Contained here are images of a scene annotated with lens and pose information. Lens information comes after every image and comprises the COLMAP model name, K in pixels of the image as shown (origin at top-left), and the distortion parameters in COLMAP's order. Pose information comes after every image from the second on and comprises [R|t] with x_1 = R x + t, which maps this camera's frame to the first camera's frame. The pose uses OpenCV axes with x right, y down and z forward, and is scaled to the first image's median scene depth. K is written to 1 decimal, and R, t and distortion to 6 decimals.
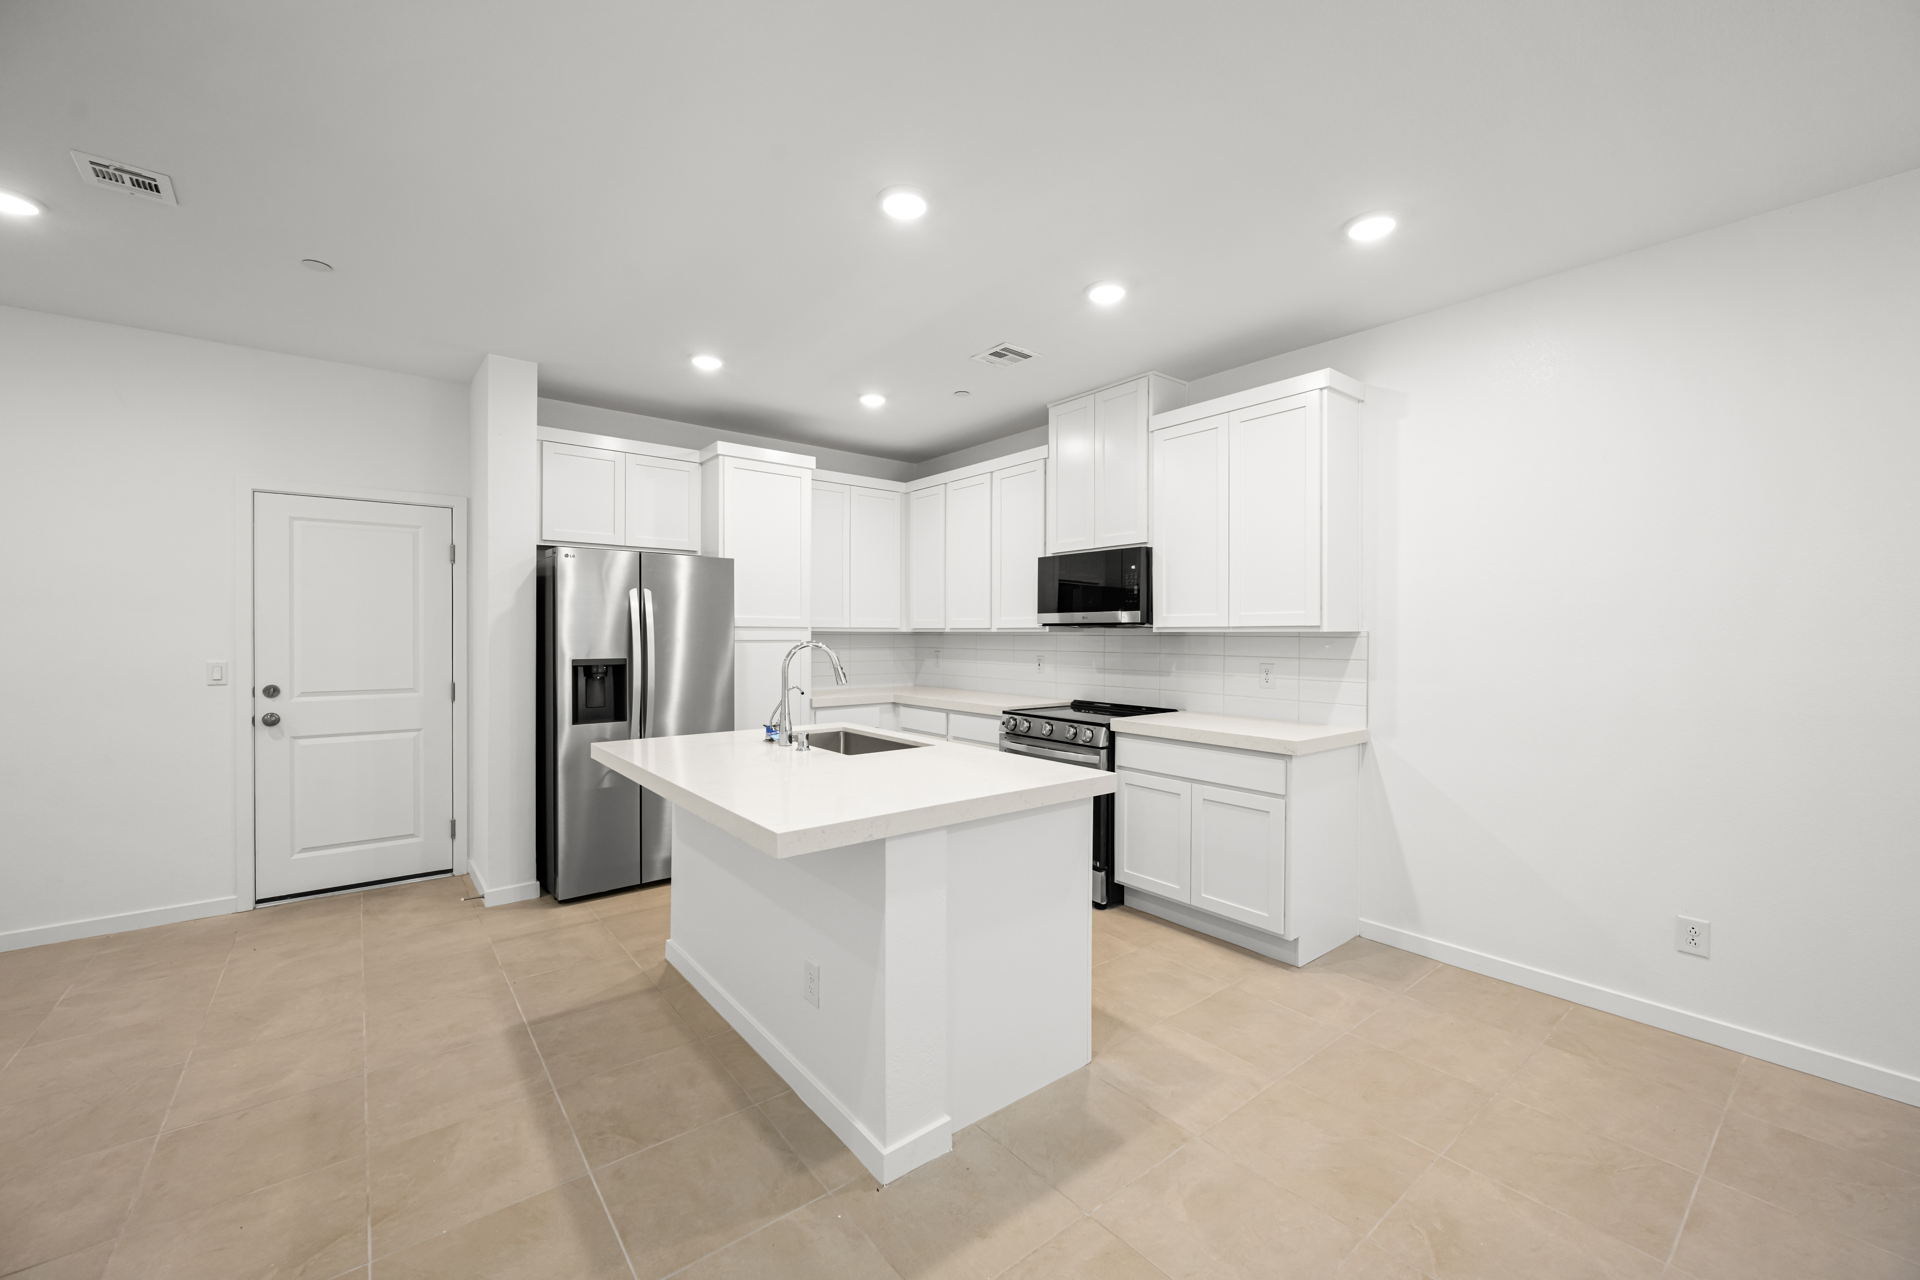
lens RADIAL K [[765.1, 0, 966.6], [0, 765.1, 635.2], [0, 0, 1]] dist [-0.000407, -0.001358]
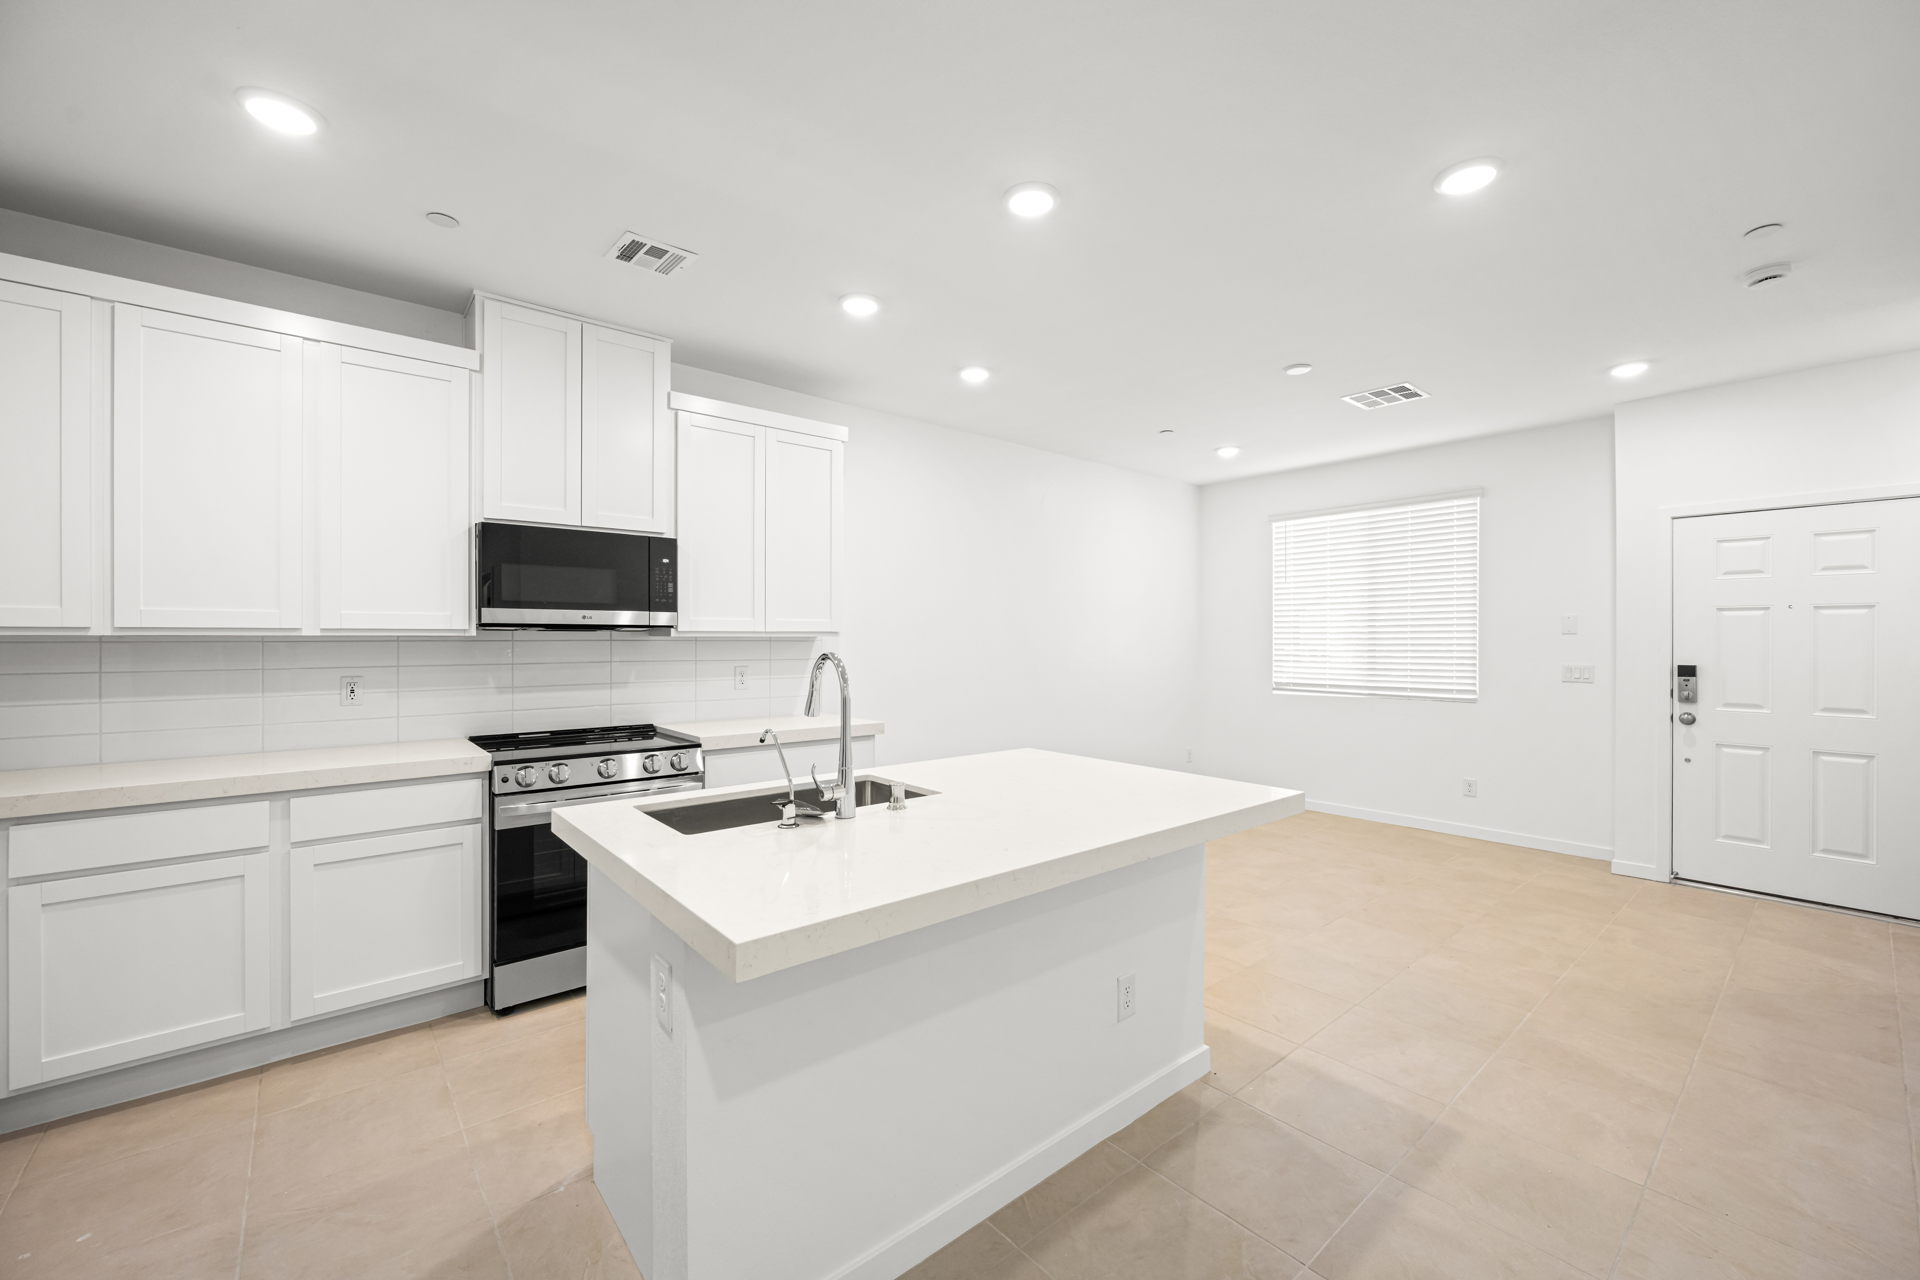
lens RADIAL K [[765.1, 0, 974.9], [0, 765.1, 637.7], [0, 0, 1]] dist [-0.000407, -0.001358]
pose [[-0.037808, -0.002973, 0.999281, -0.662485], [0.000458, 0.999995, 0.002993, -0.005501], [-0.999285, 0.000571, -0.037807, 0.695794]]
